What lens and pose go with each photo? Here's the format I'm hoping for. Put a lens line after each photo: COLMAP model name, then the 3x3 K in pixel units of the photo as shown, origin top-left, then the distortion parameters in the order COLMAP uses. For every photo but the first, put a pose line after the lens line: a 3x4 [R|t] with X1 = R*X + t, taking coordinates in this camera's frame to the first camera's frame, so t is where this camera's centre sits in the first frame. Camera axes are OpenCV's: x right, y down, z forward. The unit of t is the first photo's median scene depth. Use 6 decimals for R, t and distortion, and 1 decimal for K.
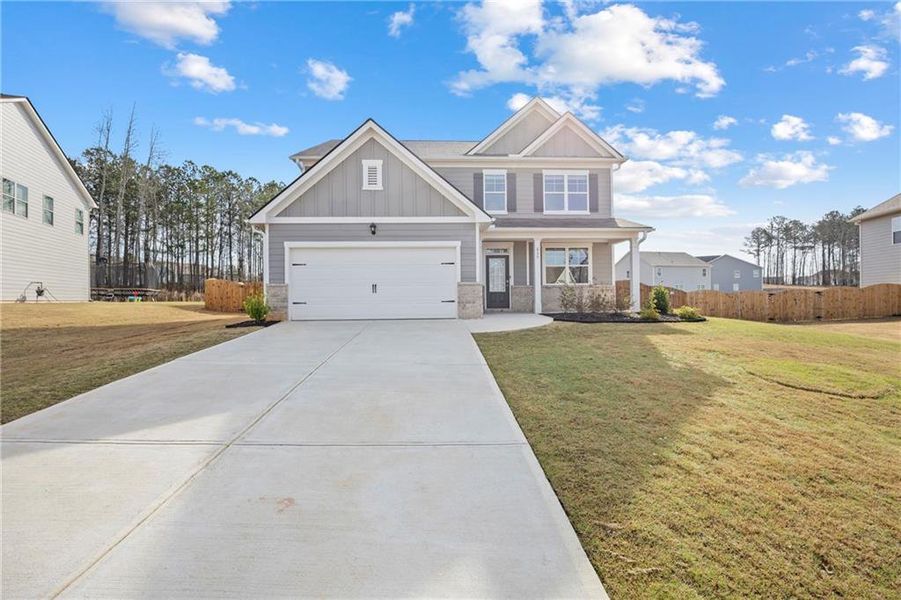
lens RADIAL K [[393.3, 0, 412.0], [0, 393.3, 304.7], [0, 0, 1]] dist [-0.013735, 0.000147]
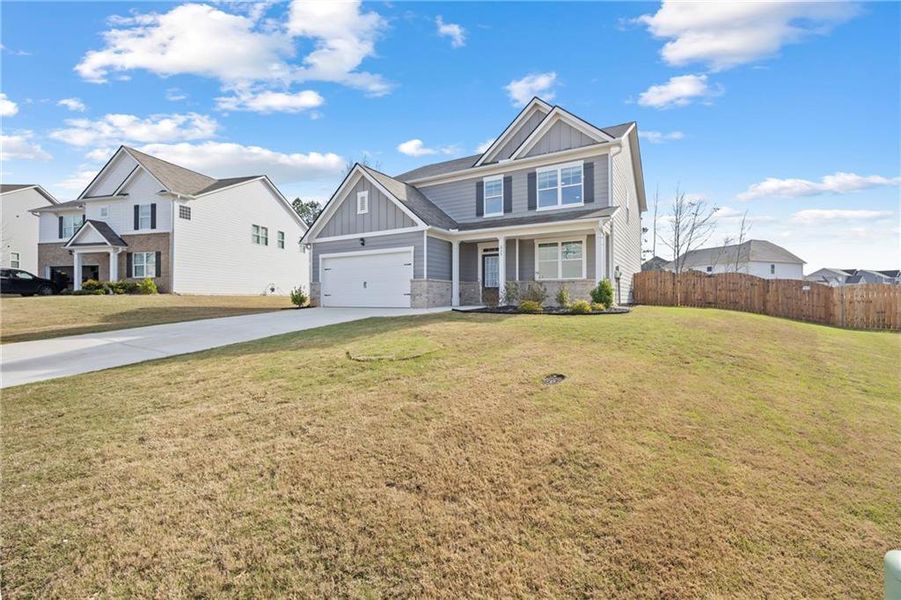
lens RADIAL K [[400.2, 0, 441.5], [0, 400.2, 304.2], [0, 0, 1]] dist [-0.013530, 0.000315]
pose [[0.829986, 0.015918, -0.557557, 0.732445], [-0.016416, 0.999857, 0.004108, 0.012722], [0.557542, 0.005743, 0.830129, -0.007666]]
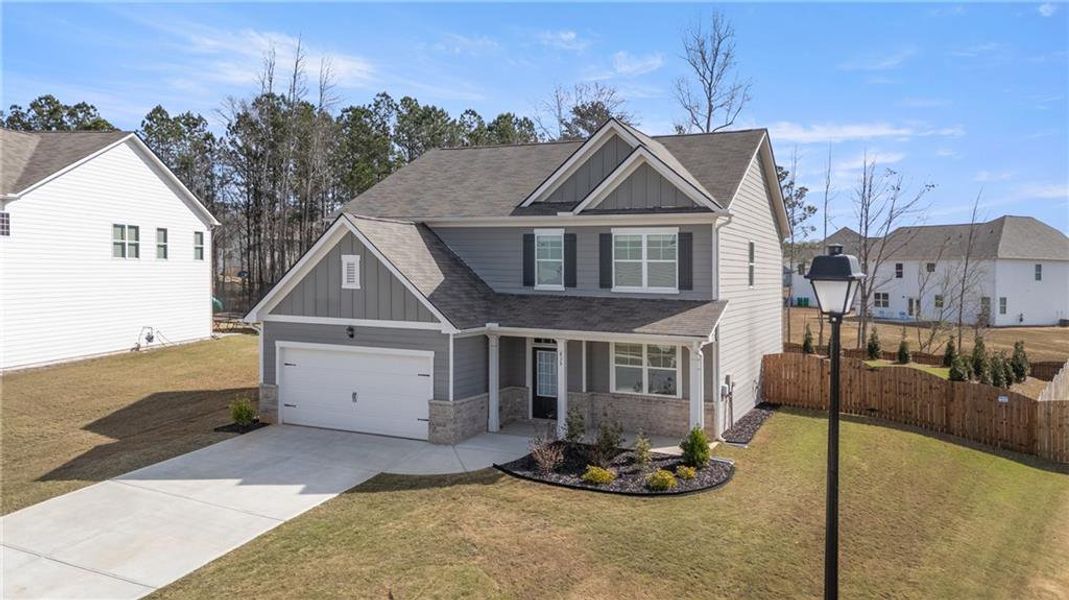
lens RADIAL K [[836.2, 0, 505.2], [0, 836.2, 275.5], [0, 0, 1]] dist [0.063216, -0.004027]
pose [[0.873975, 0.022621, -0.485443, 0.913073], [-0.014810, 0.999692, 0.019922, -0.292512], [0.485744, -0.010222, 0.874041, -0.407916]]
